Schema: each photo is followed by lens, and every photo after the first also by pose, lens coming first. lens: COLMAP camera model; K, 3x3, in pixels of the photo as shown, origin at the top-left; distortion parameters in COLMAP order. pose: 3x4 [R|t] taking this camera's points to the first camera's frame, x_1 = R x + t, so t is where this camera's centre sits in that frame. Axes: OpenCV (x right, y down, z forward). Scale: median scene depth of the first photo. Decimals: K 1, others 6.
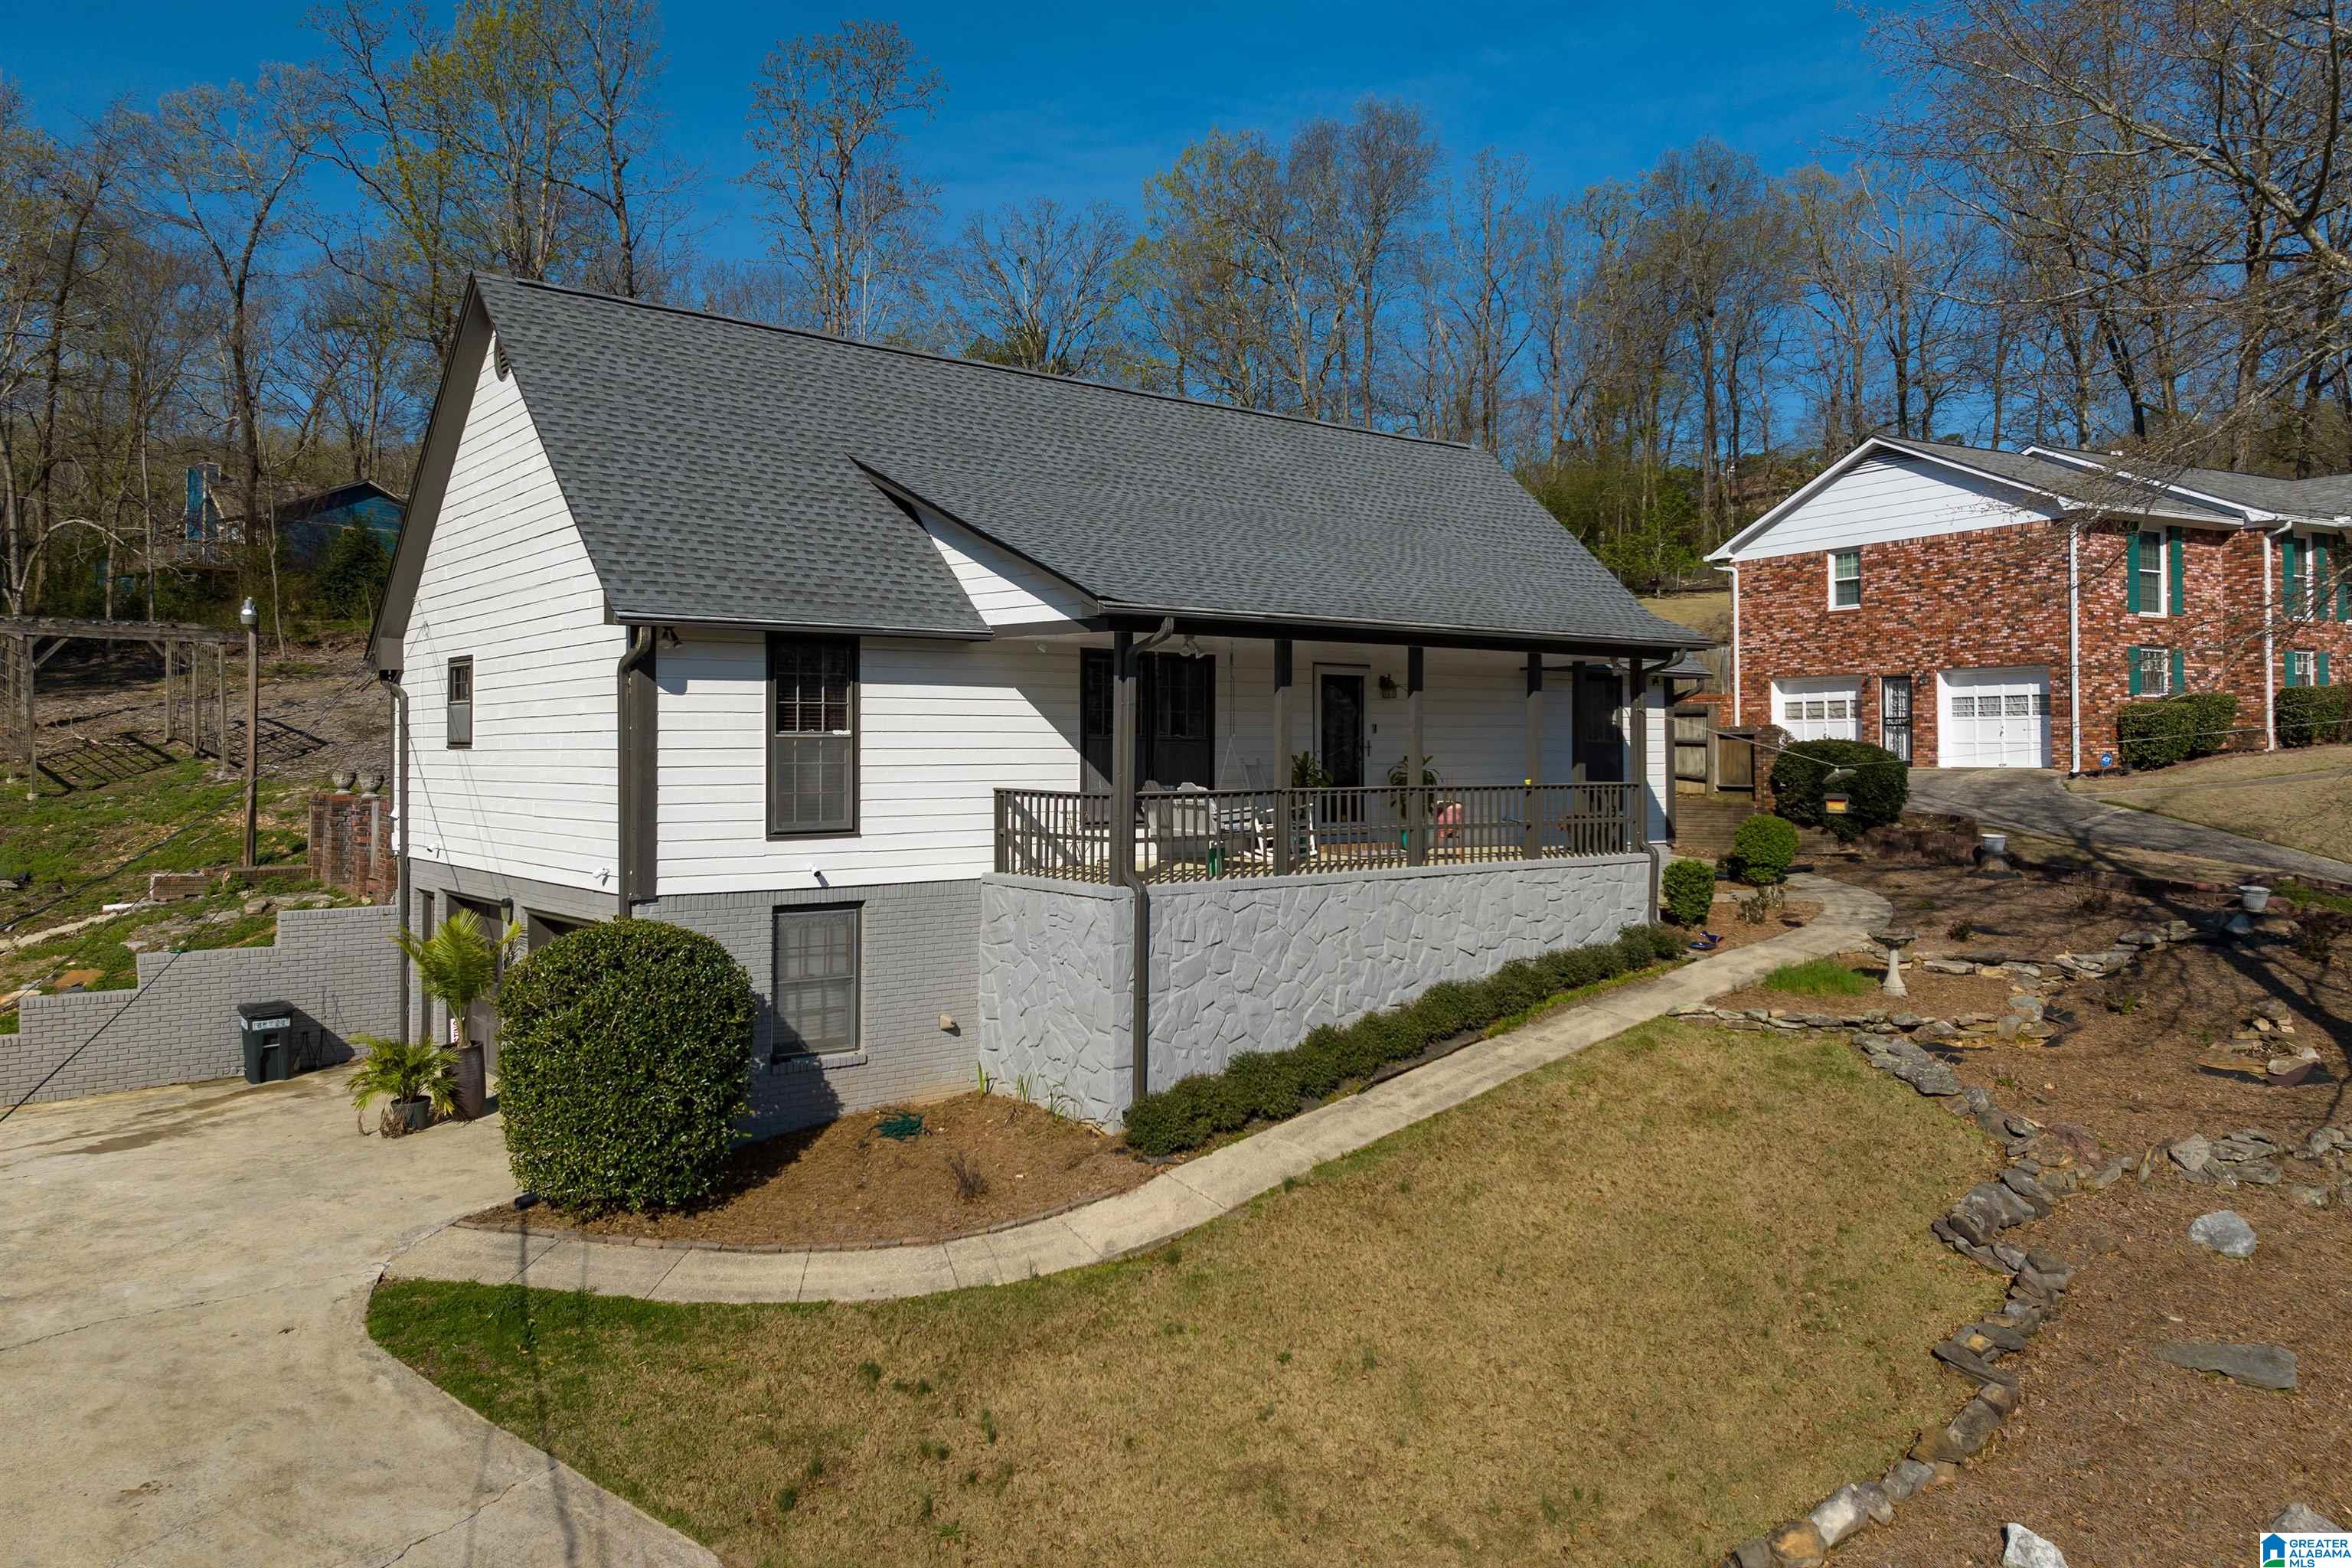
lens RADIAL K [[1652.7, 0, 1174.0], [0, 1652.7, 739.6], [0, 0, 1]] dist [-0.032940, 0.002214]
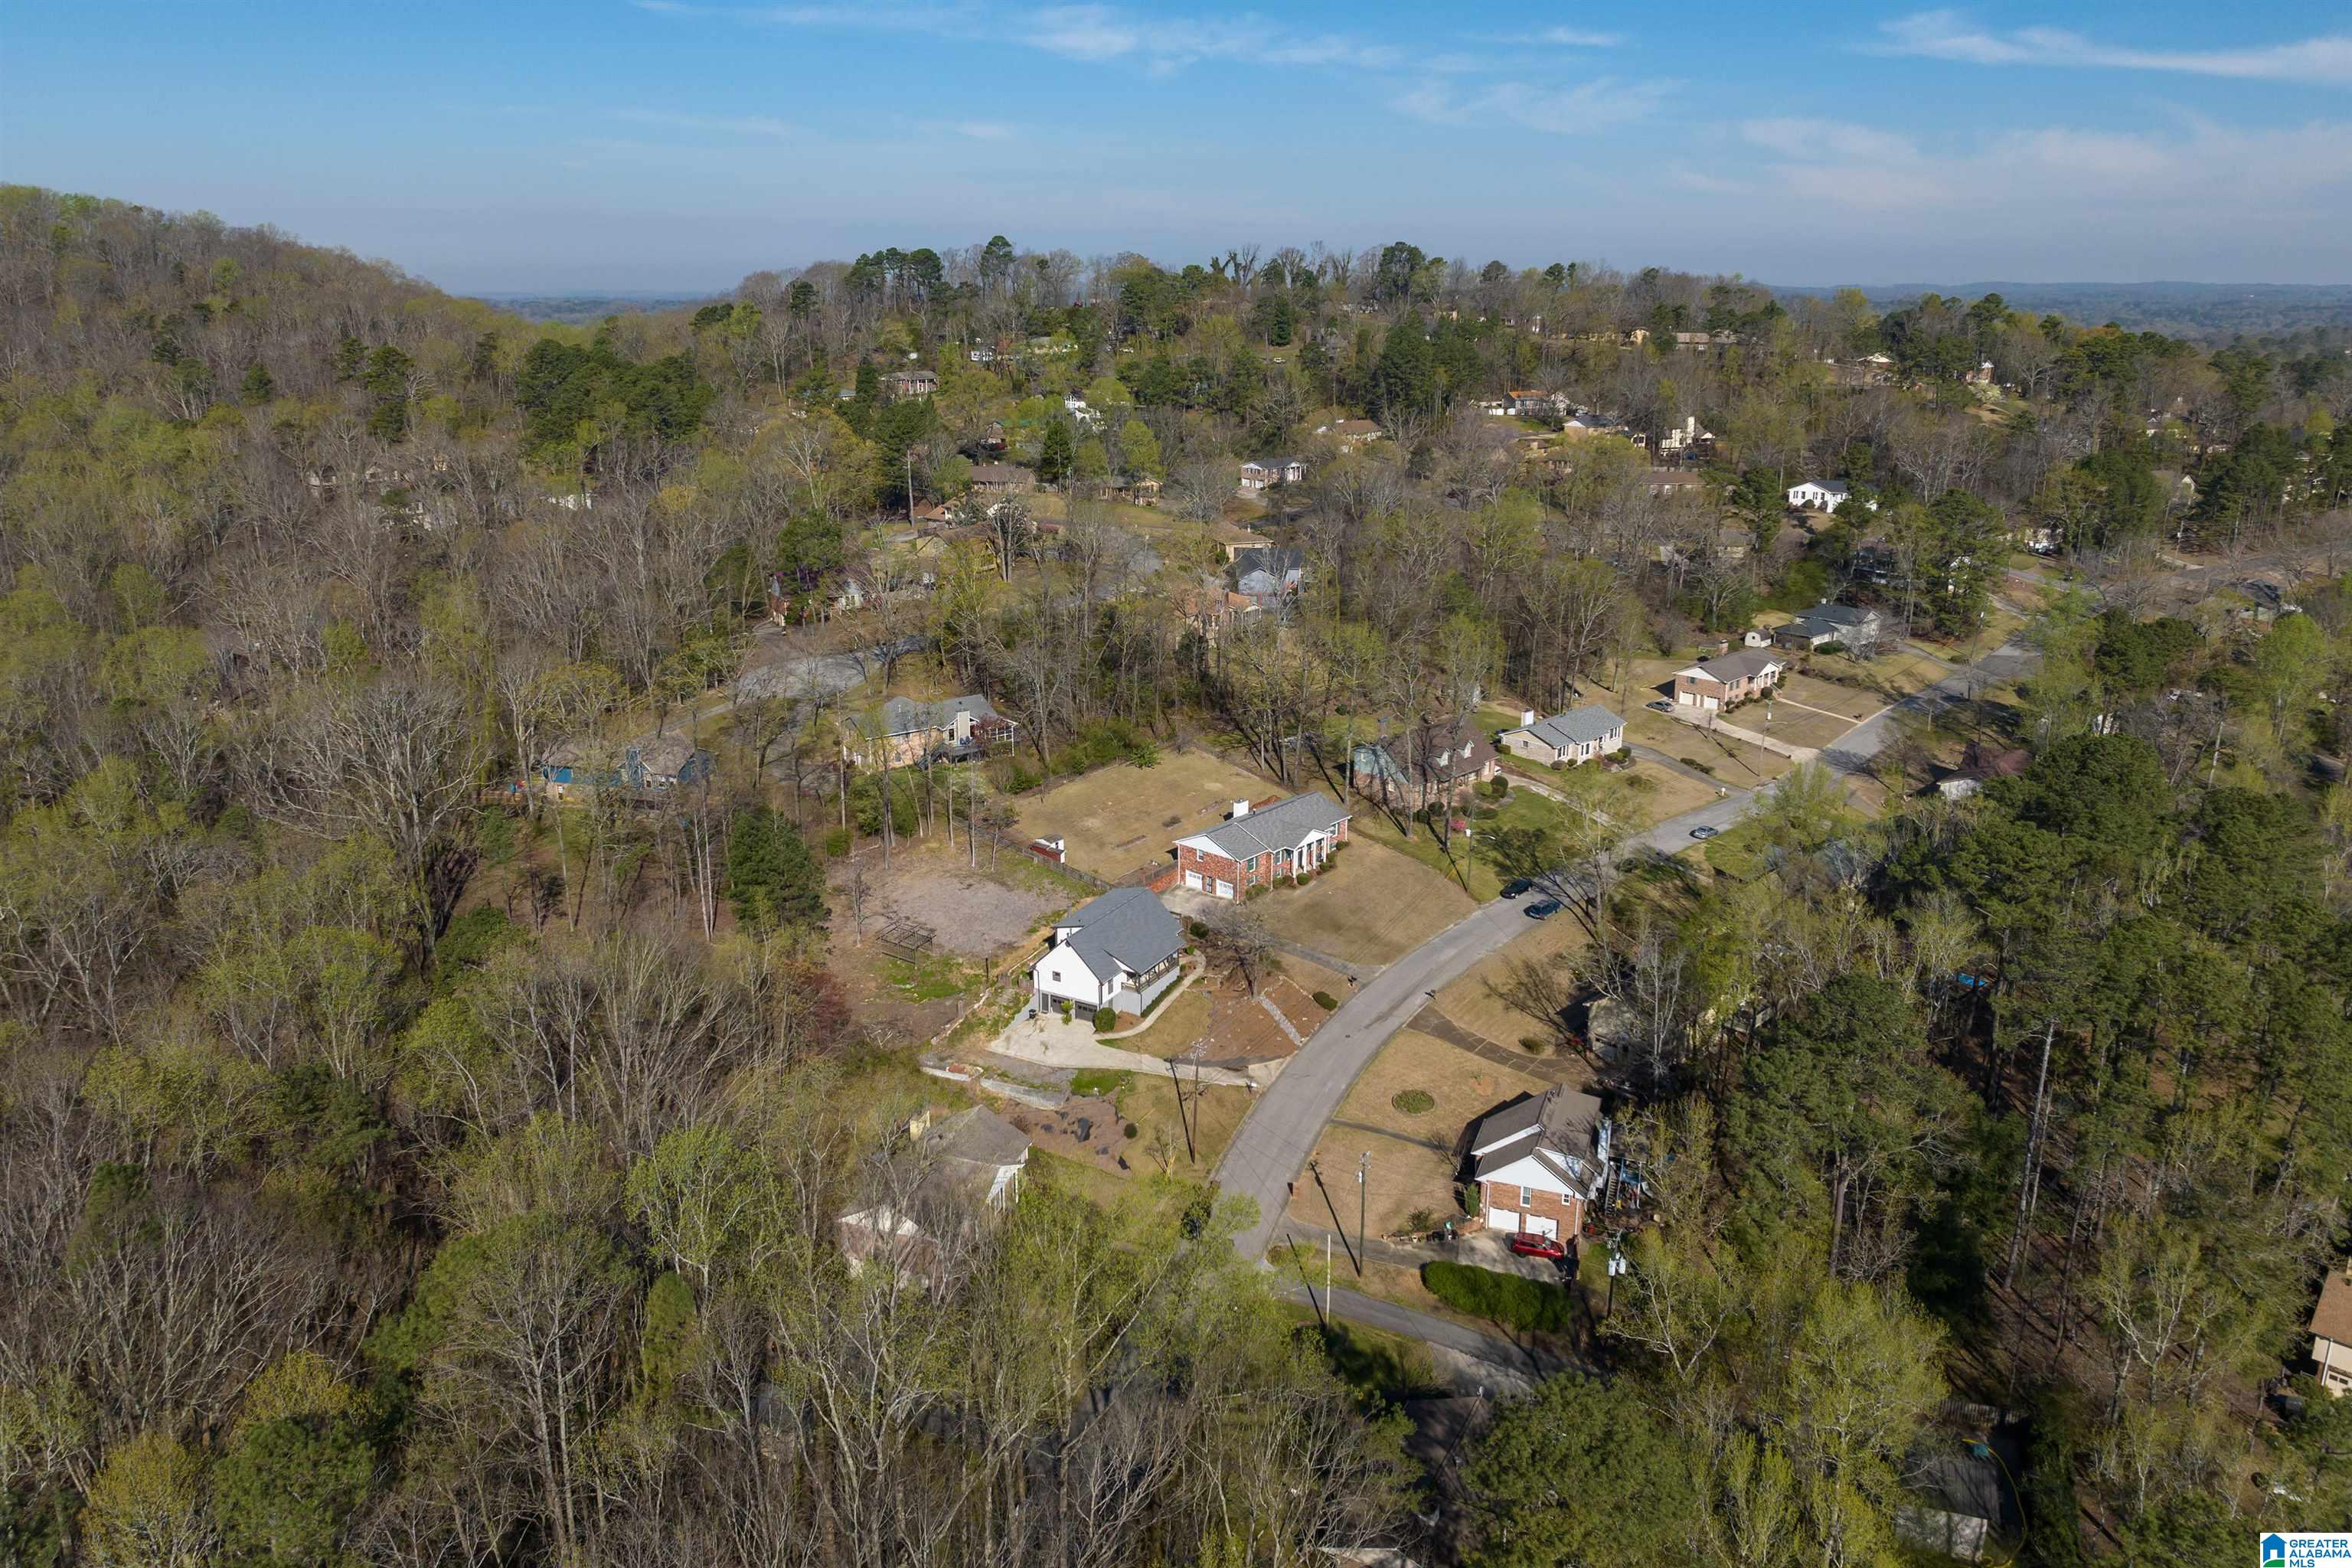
lens RADIAL K [[1629.5, 0, 1179.5], [0, 1629.5, 688.3], [0, 0, 1]] dist [-0.056192, -0.002969]
pose [[0.928208, -0.085785, 0.362036, -2.709584], [-0.003998, 0.970701, 0.240258, -3.444227], [-0.372039, -0.224457, 0.900670, -6.431679]]
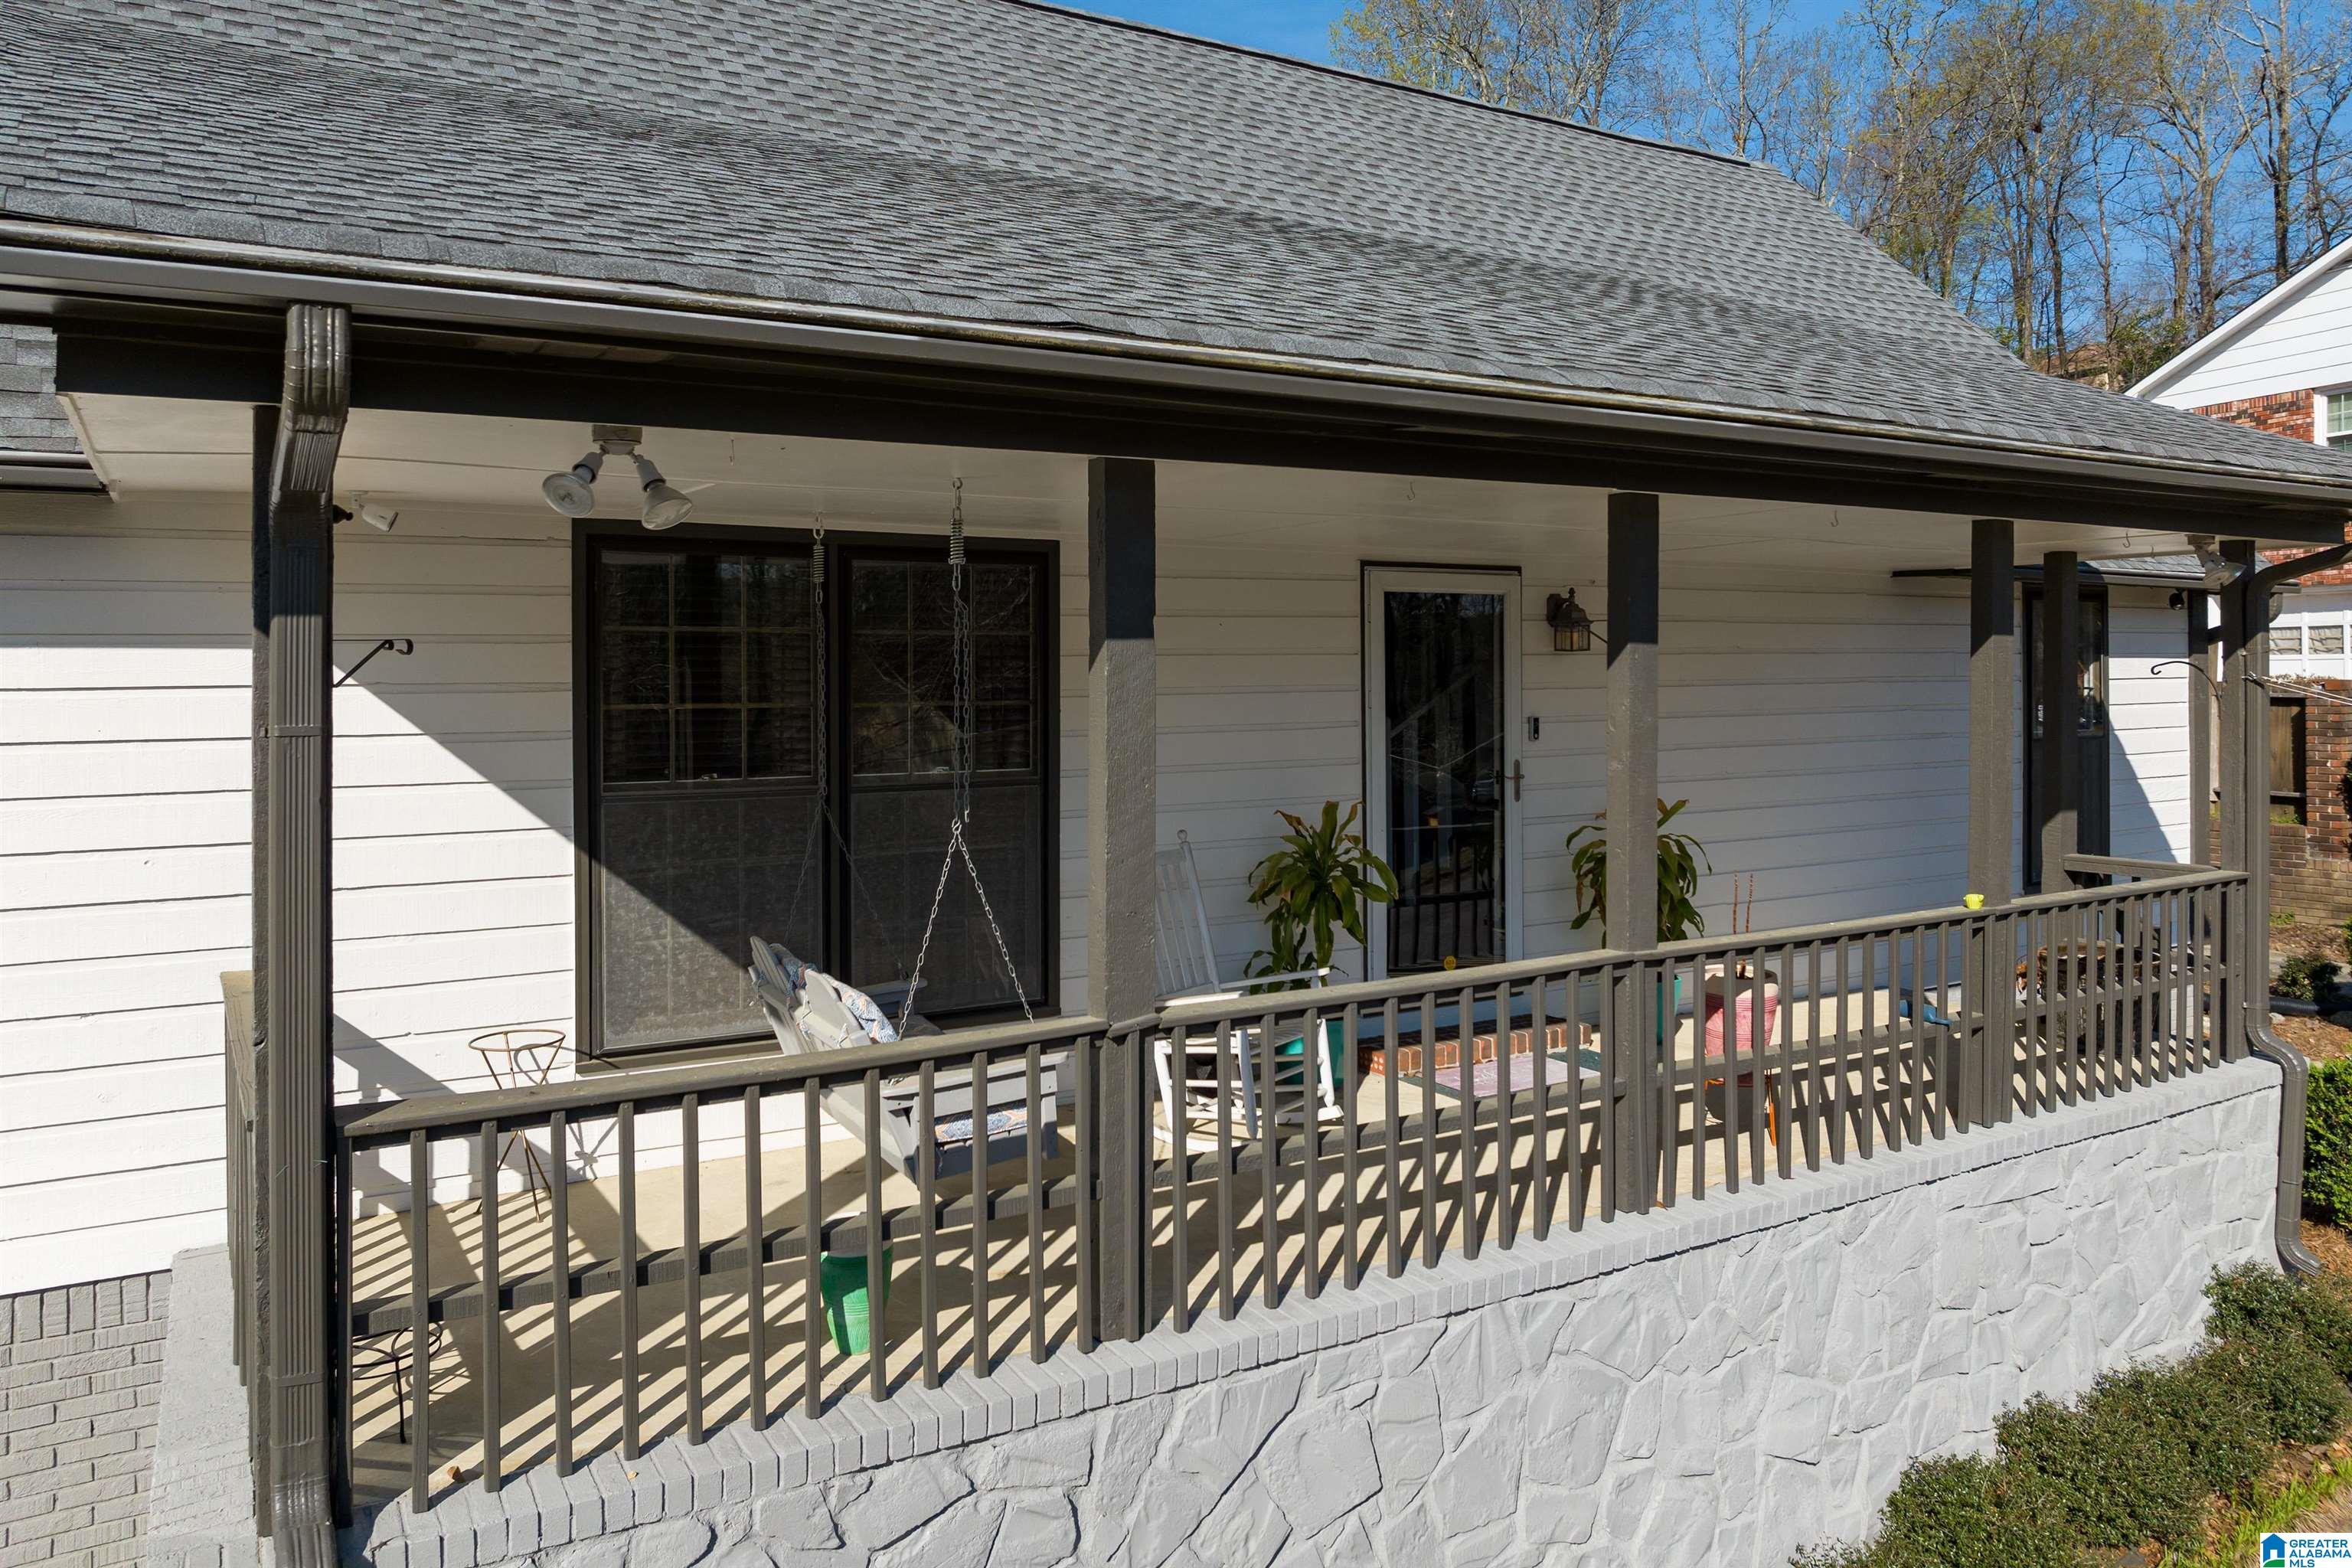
lens RADIAL K [[1629.5, 0, 1179.5], [0, 1629.5, 688.3], [0, 0, 1]] dist [-0.056192, -0.002969]
pose [[0.989728, -0.004911, -0.142876, 0.098283], [0.007234, 0.999850, 0.015744, -0.024084], [0.142777, -0.016616, 0.989615, 0.639913]]
